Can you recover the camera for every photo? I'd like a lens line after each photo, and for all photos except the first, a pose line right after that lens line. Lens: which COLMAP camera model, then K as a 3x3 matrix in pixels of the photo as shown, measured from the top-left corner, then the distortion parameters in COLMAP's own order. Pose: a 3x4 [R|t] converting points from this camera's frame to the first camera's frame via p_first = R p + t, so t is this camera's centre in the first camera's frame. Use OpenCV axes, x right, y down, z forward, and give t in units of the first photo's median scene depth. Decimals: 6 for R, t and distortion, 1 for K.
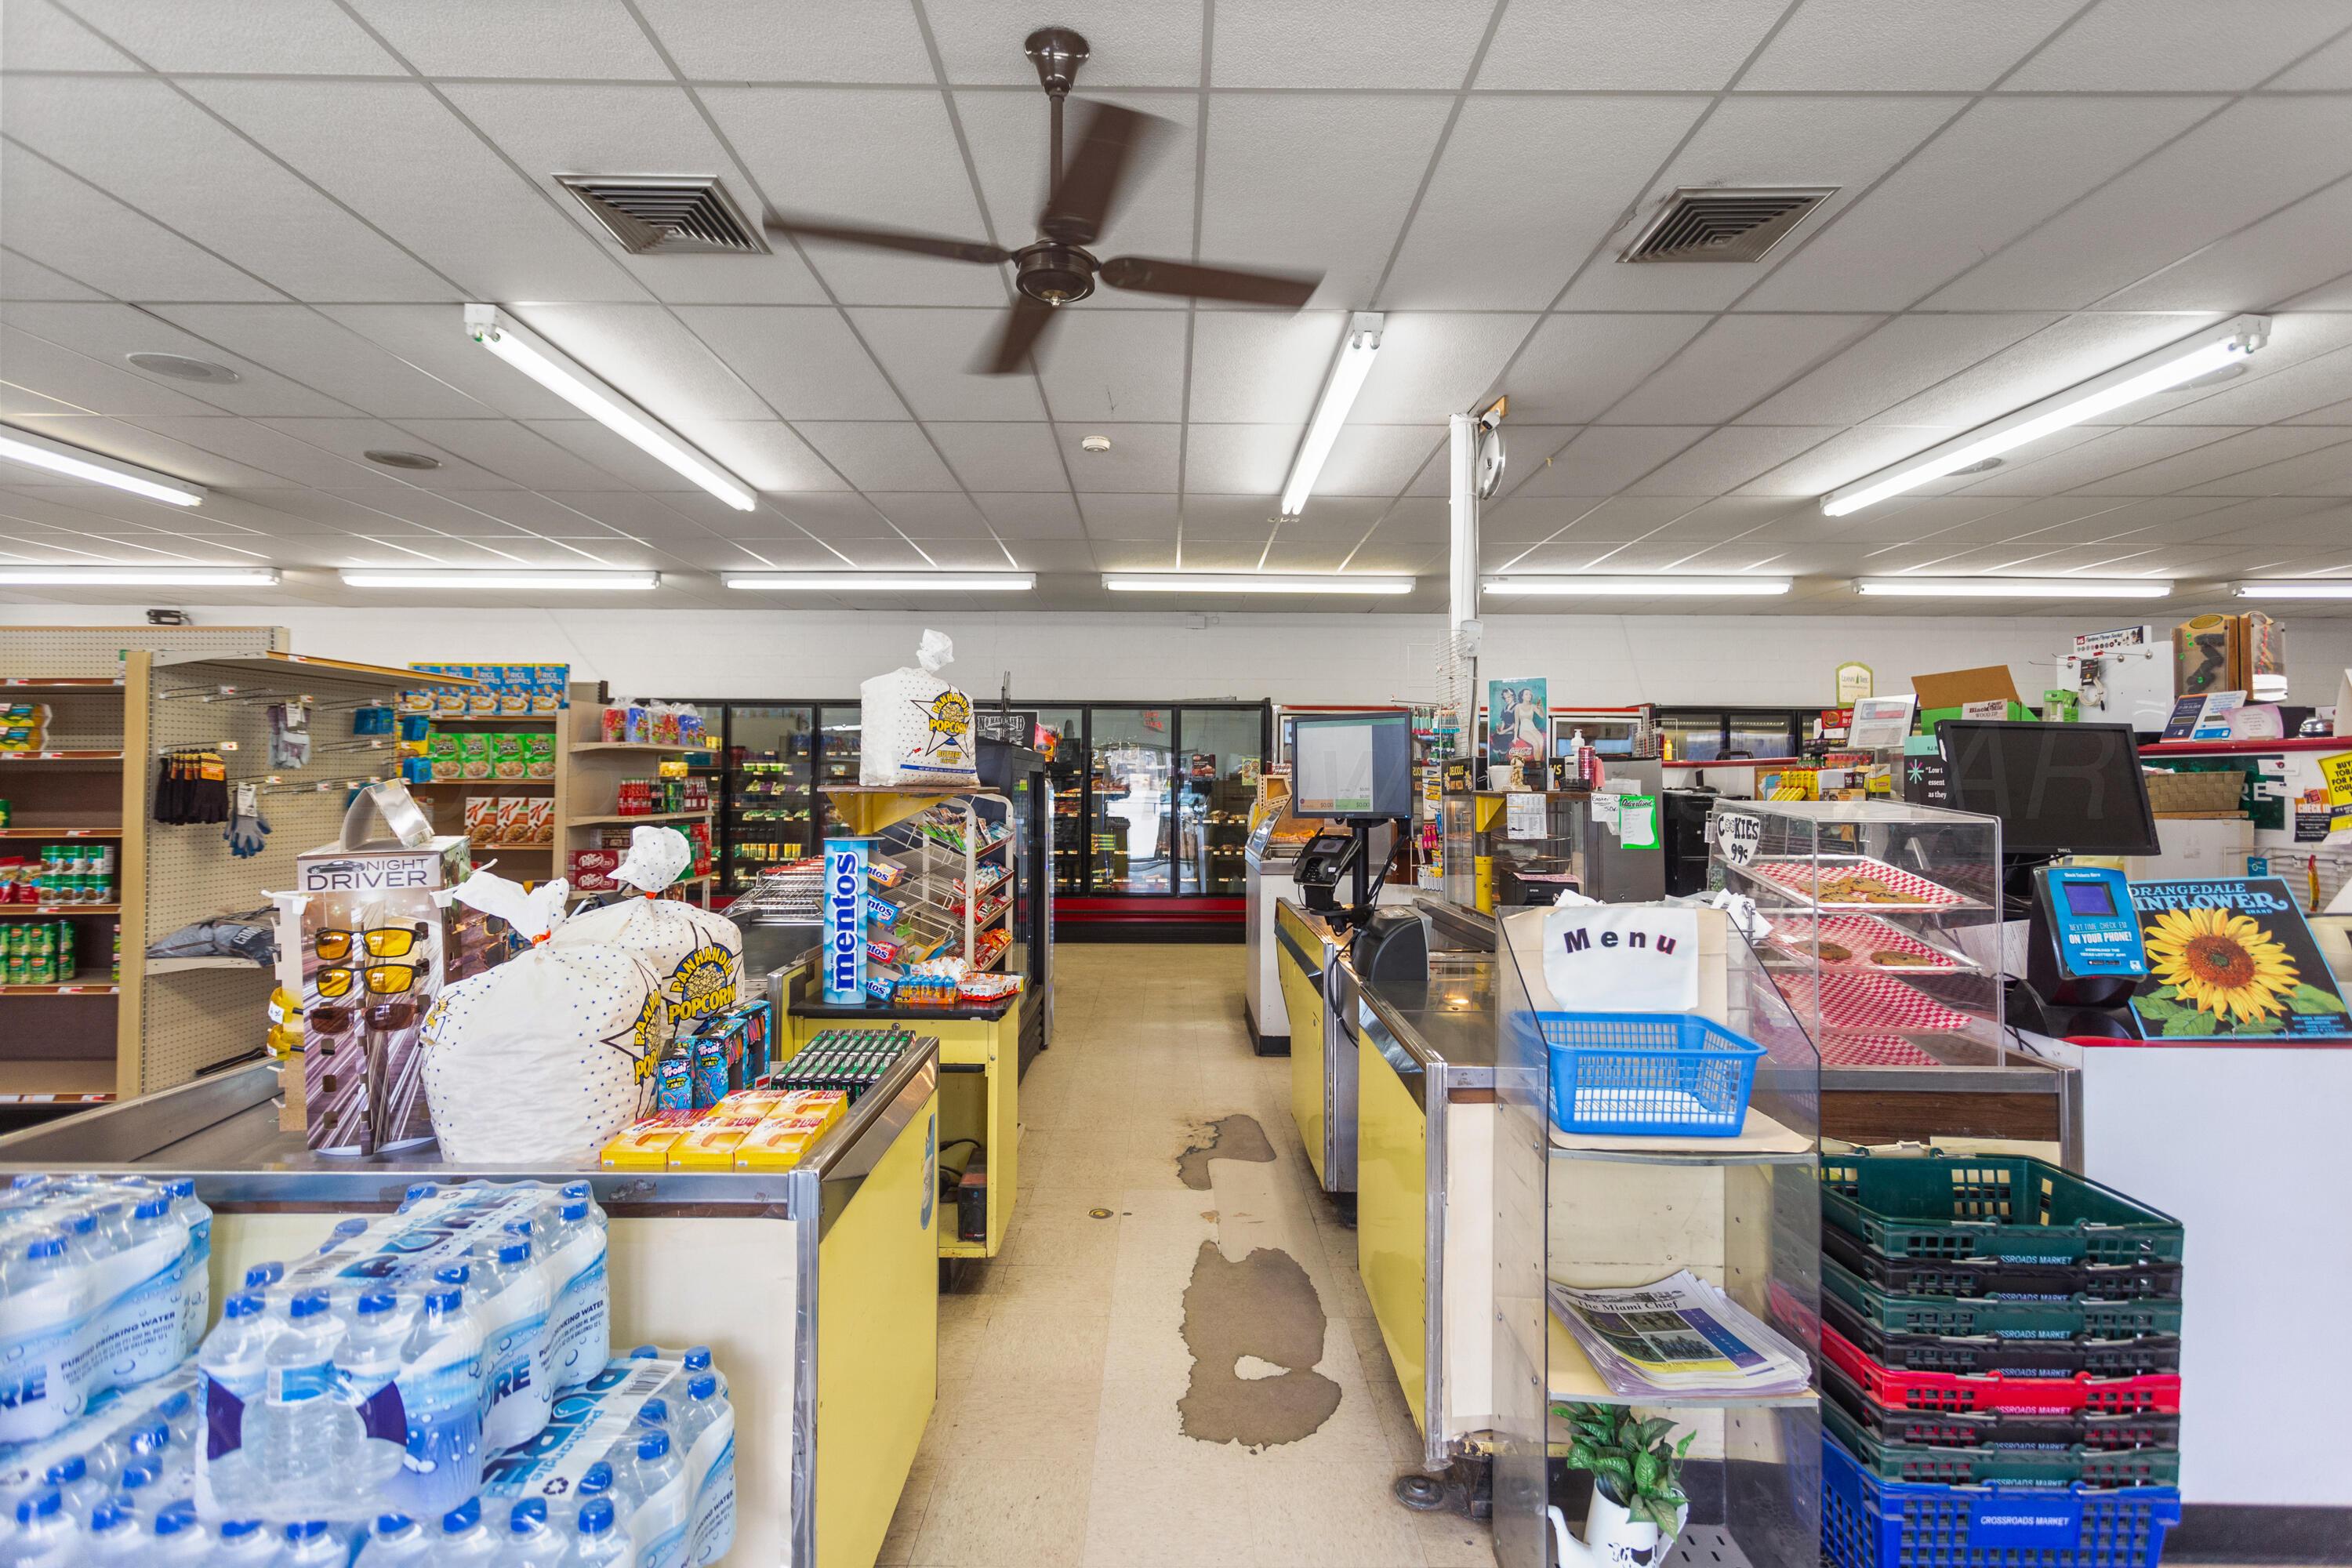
lens RADIAL K [[1117.6, 0, 1172.4], [0, 1117.6, 763.7], [0, 0, 1]] dist [0.003925, 0.000839]
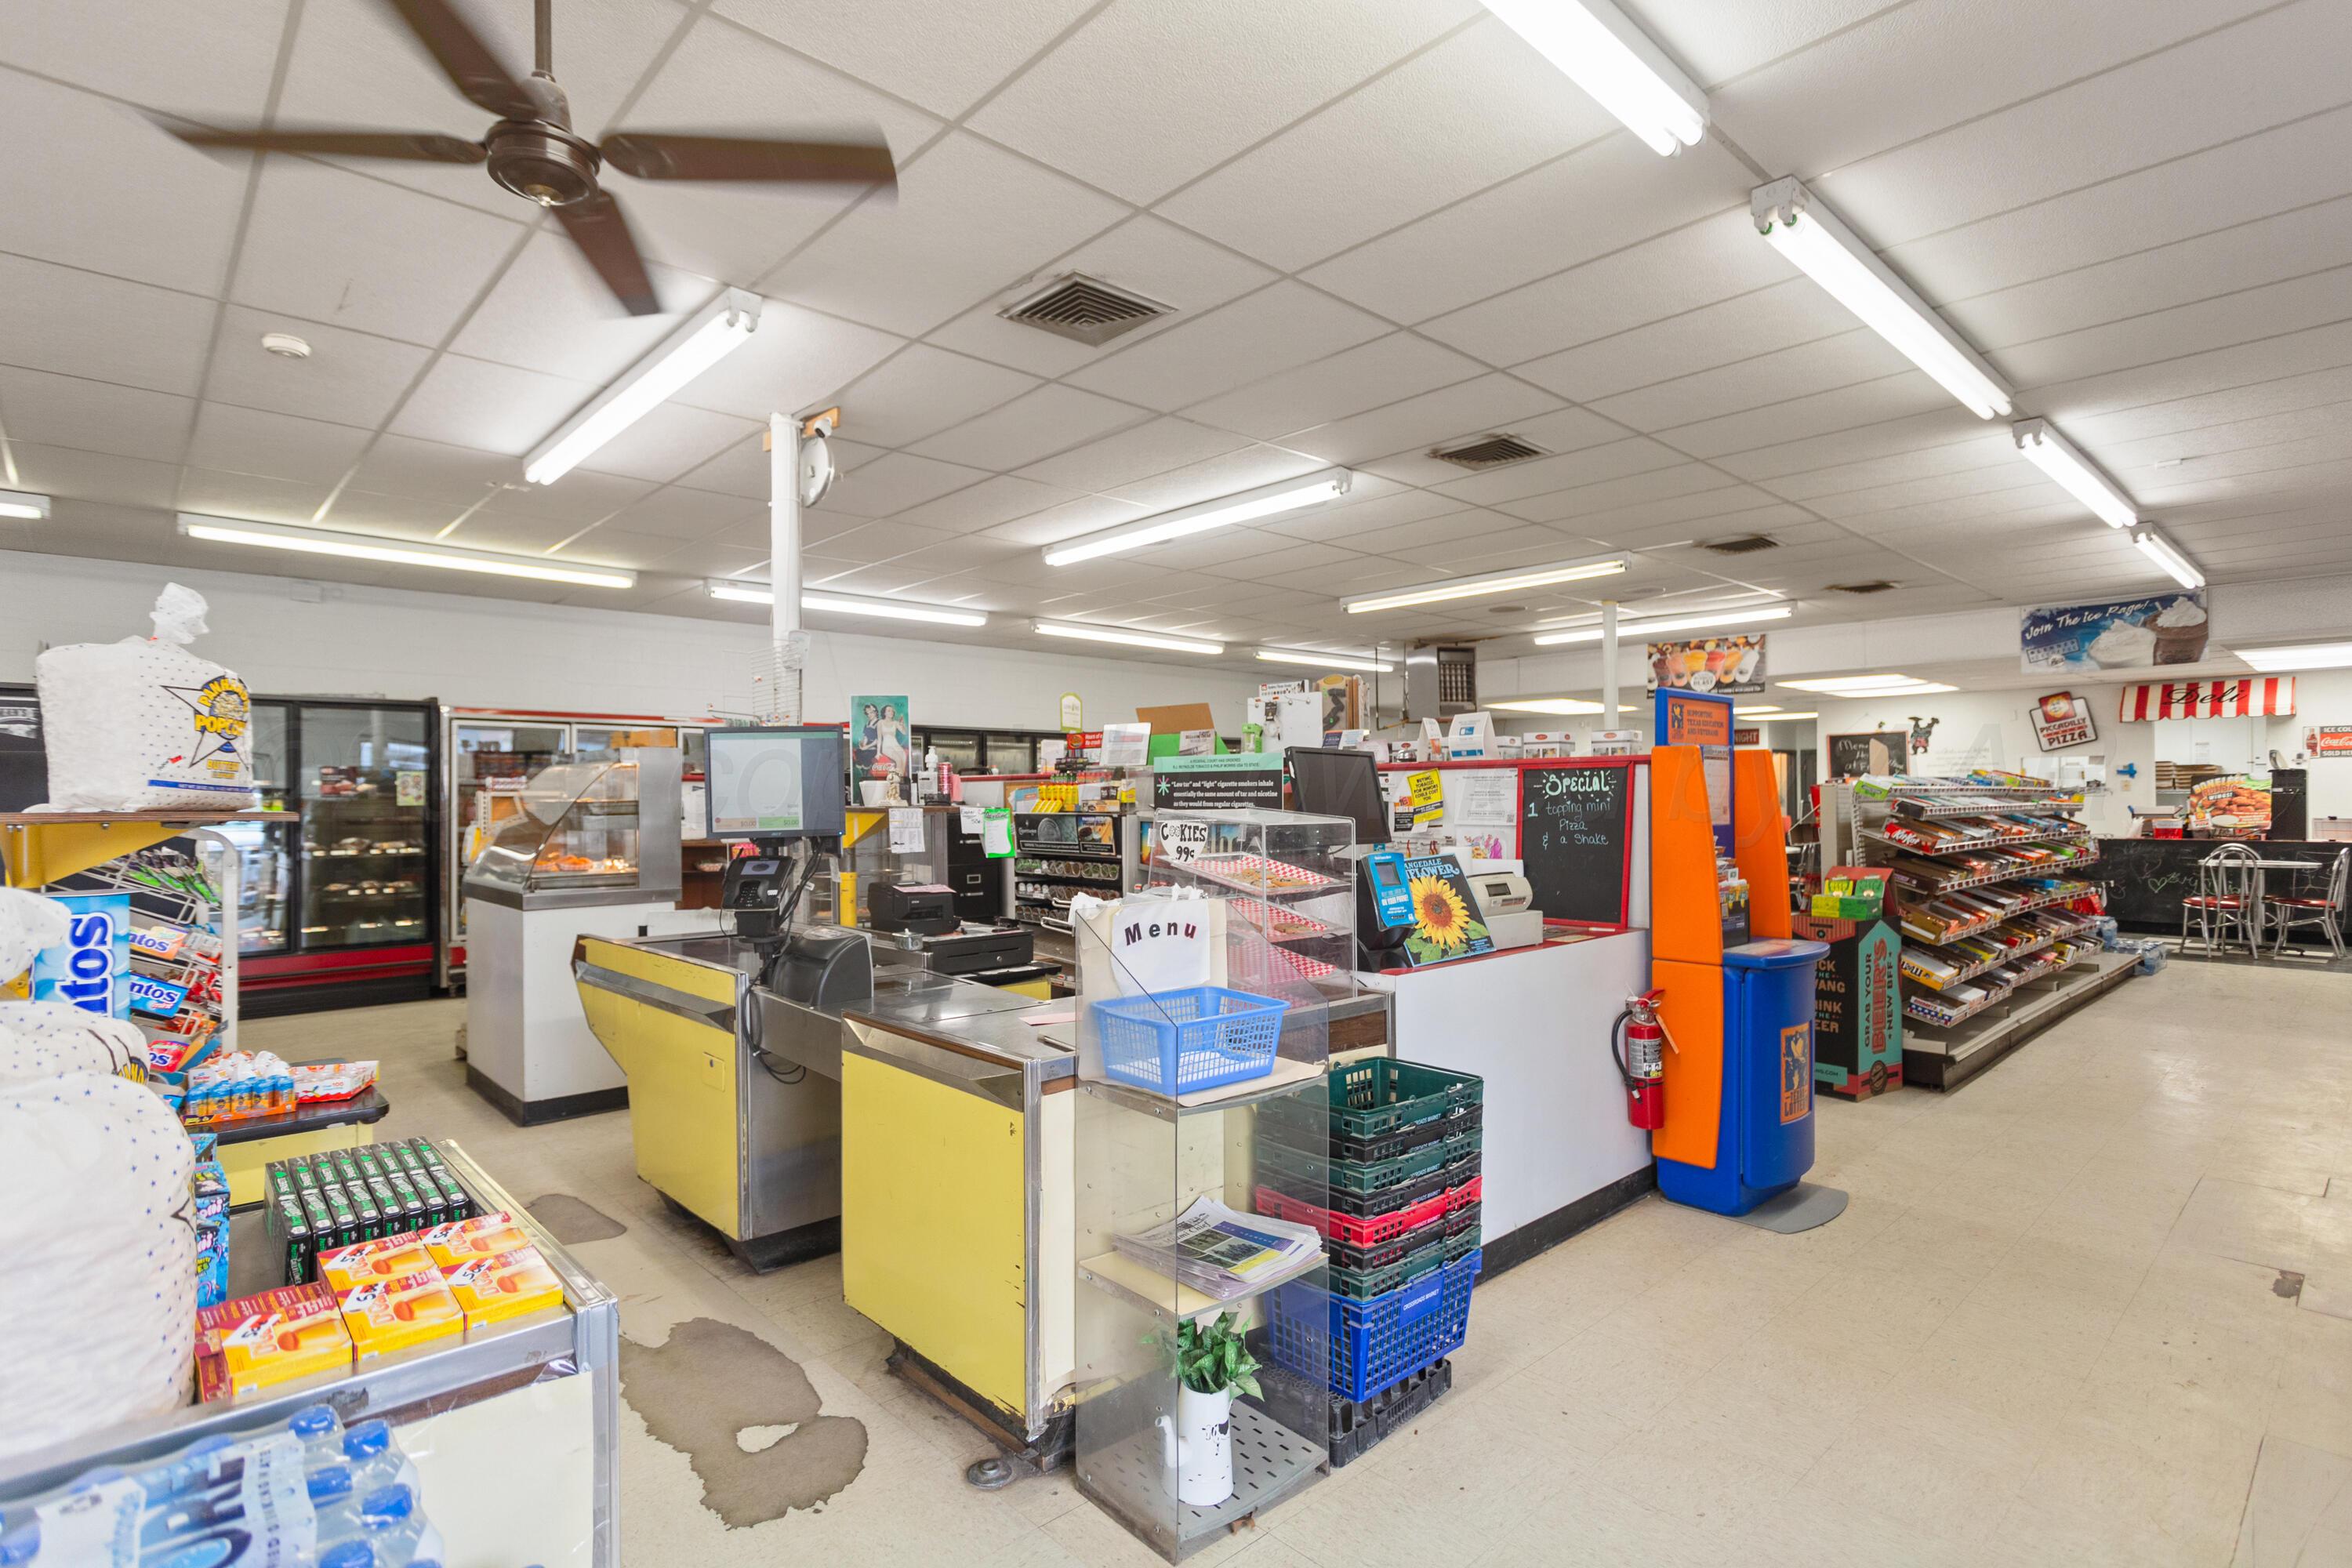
lens RADIAL K [[1154.4, 0, 1167.7], [0, 1154.4, 796.1], [0, 0, 1]] dist [0.002352, 0.000402]
pose [[0.738927, -0.009515, 0.673719, -0.280680], [-0.000869, 0.999886, 0.015074, -0.000763], [-0.673785, -0.011724, 0.738834, 0.070642]]
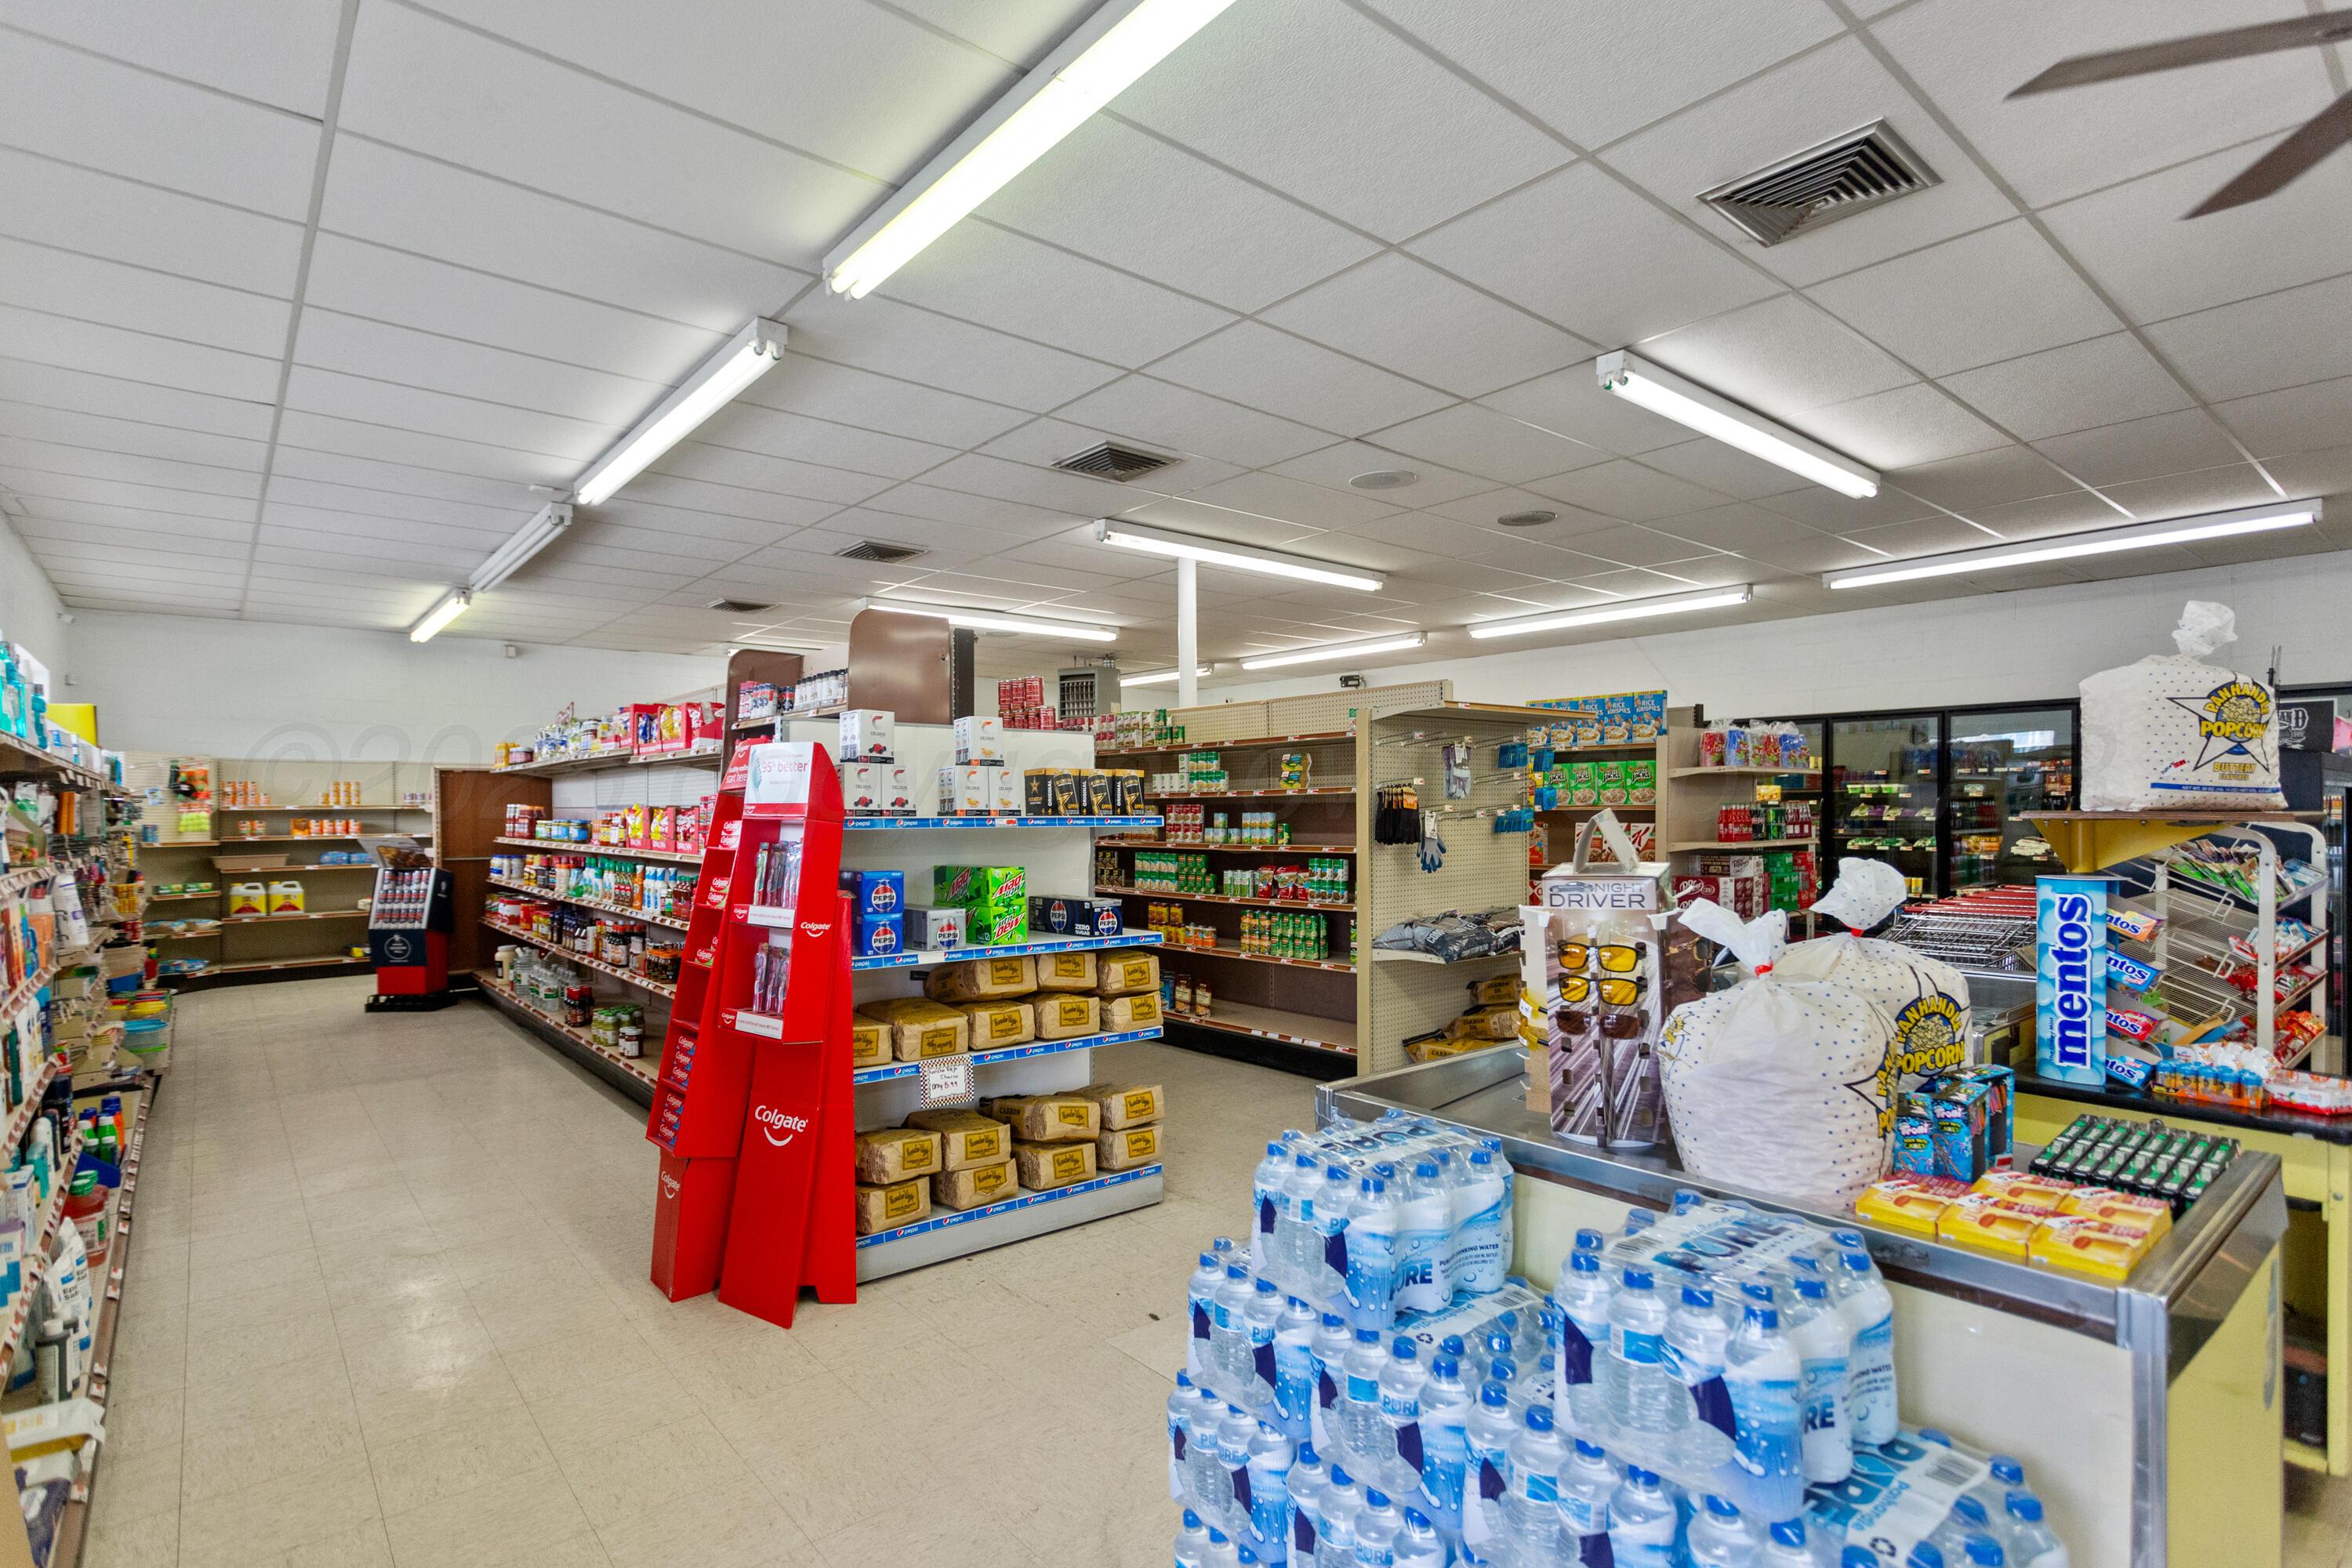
lens RADIAL K [[1152.5, 0, 1148.4], [0, 1152.5, 820.9], [0, 0, 1]] dist [0.003809, 0.000935]
pose [[0.628569, 0.001239, -0.777753, -0.063860], [0.021438, 0.999591, 0.018919, -0.003423], [0.777458, -0.028565, 0.628286, -0.034496]]
